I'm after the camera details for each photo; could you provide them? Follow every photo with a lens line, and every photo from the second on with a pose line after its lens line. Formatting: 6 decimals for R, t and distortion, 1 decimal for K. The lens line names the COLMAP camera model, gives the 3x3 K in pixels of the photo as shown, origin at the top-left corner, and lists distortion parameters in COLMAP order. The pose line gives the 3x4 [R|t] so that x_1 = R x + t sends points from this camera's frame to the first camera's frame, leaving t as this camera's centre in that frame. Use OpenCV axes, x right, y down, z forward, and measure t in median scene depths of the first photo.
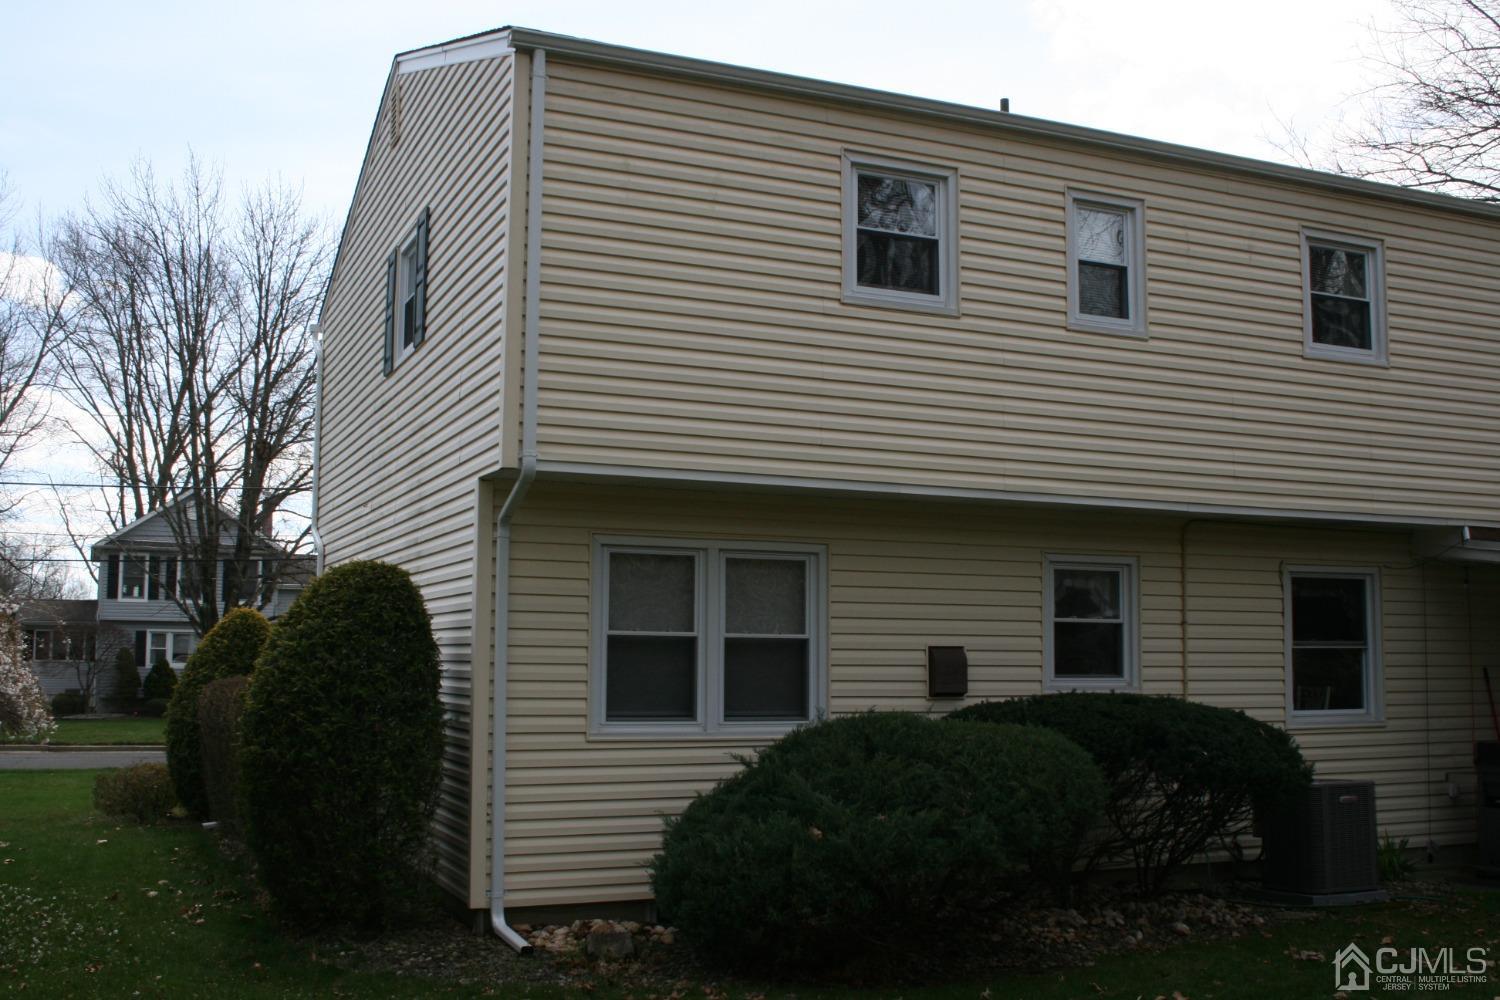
lens RADIAL K [[1507.6, 0, 750.0], [0, 1507.6, 500.0], [0, 0, 1]] dist [-0.121963, 0.132455]
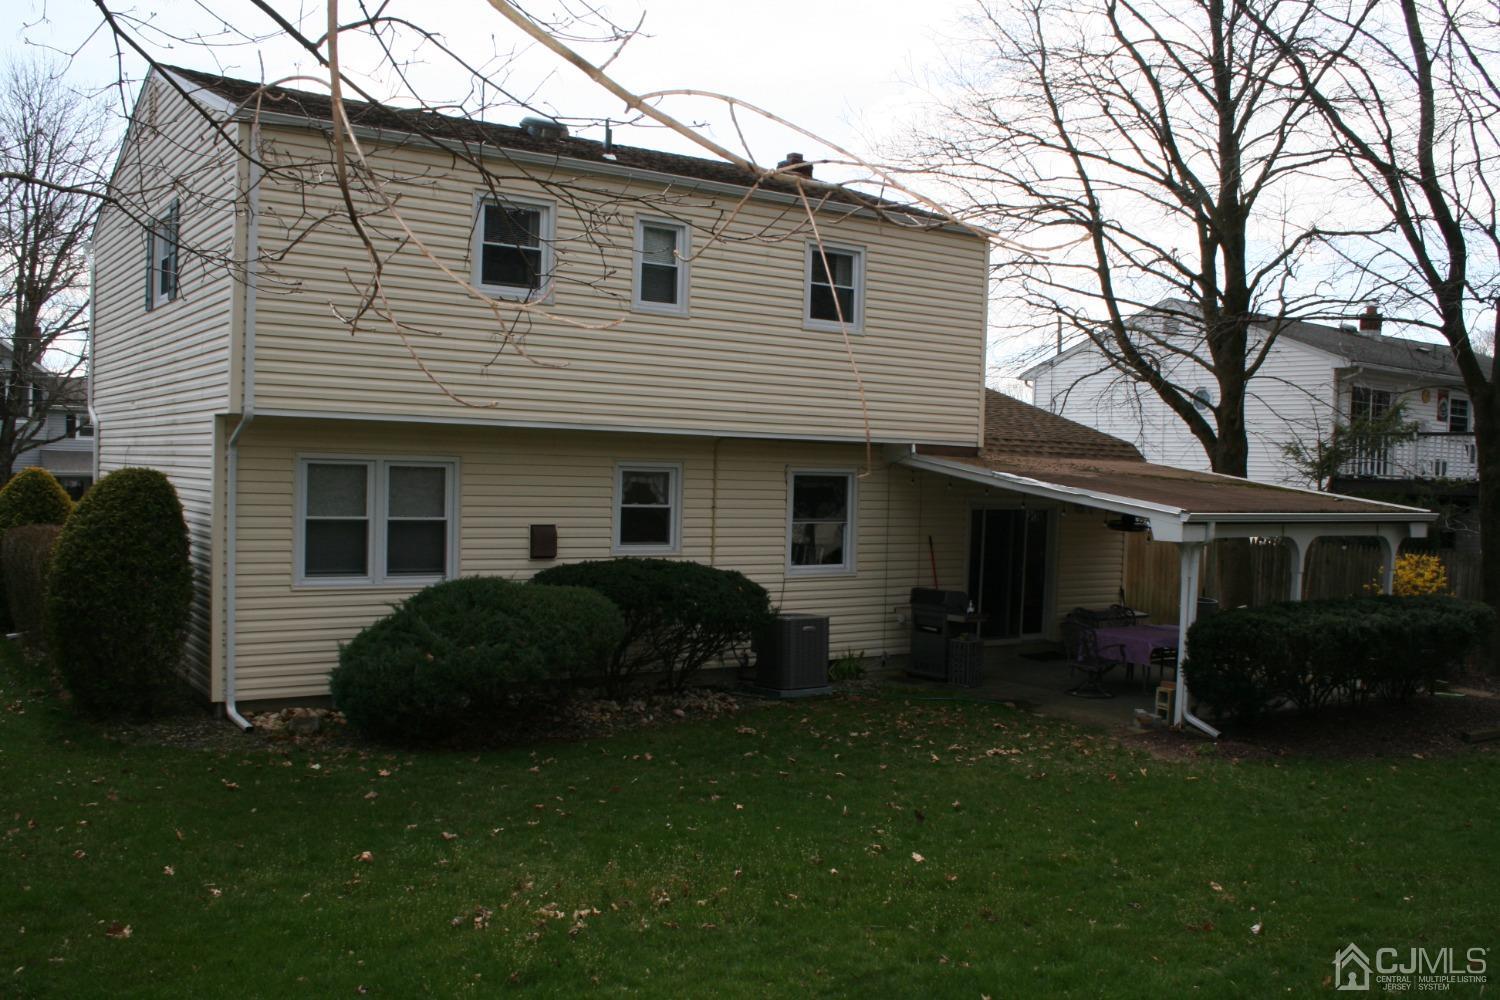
lens RADIAL K [[1361.4, 0, 750.0], [0, 1361.4, 500.0], [0, 0, 1]] dist [-0.146770, 0.138894]
pose [[0.982231, 0.014212, 0.187135, 0.086036], [-0.039652, 0.990334, 0.132916, -0.120244], [-0.183437, -0.137975, 0.973301, -0.357050]]
